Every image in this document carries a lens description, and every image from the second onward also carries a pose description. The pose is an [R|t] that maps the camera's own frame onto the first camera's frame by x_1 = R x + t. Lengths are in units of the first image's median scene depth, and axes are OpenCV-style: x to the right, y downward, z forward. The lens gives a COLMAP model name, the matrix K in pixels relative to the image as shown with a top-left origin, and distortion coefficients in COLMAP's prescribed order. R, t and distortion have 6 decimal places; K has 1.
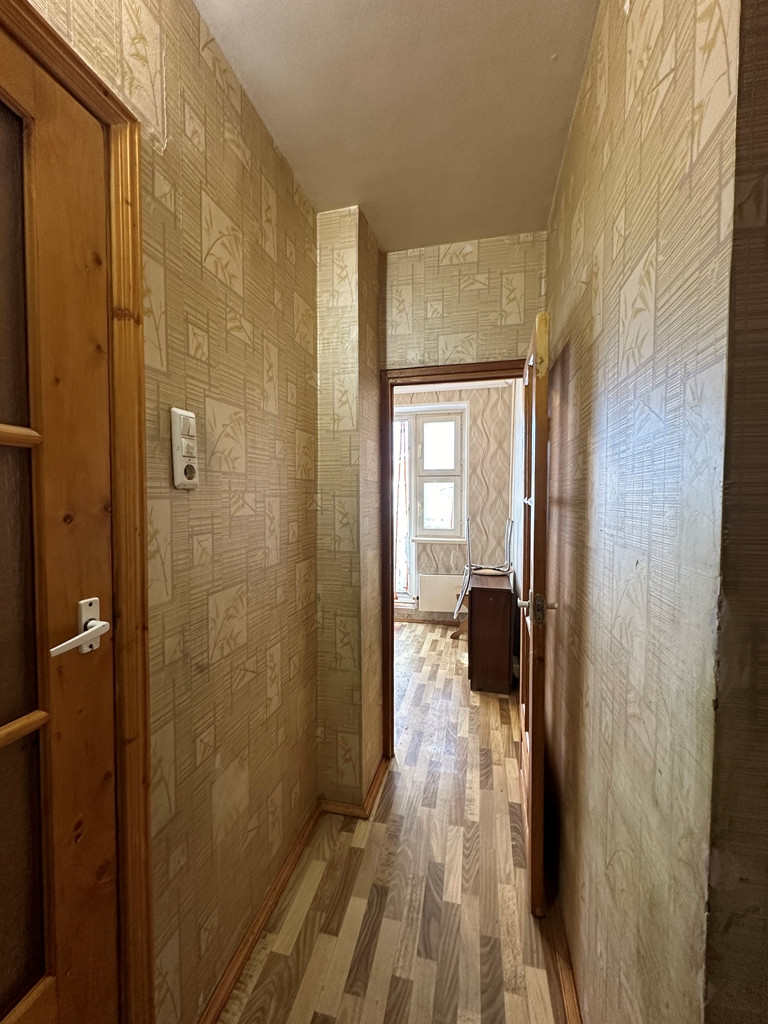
lens RADIAL K [[411.7, 0, 381.9], [0, 411.7, 510.7], [0, 0, 1]] dist [-0.001740, 0.001129]
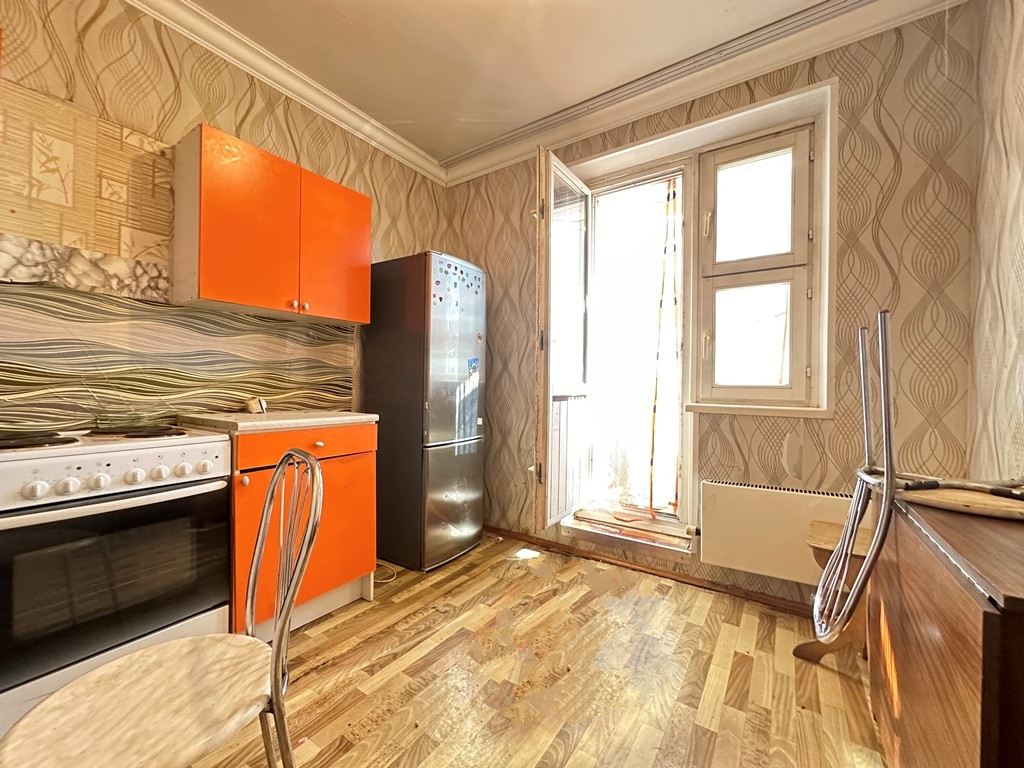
lens RADIAL K [[411.7, 0, 512.4], [0, 411.7, 387.3], [0, 0, 1]] dist [-0.001740, 0.001129]
pose [[0.937133, 0.014716, -0.348662, 0.051837], [-0.026770, 0.999198, -0.029780, 0.070369], [0.347945, 0.037242, 0.936775, 0.500876]]
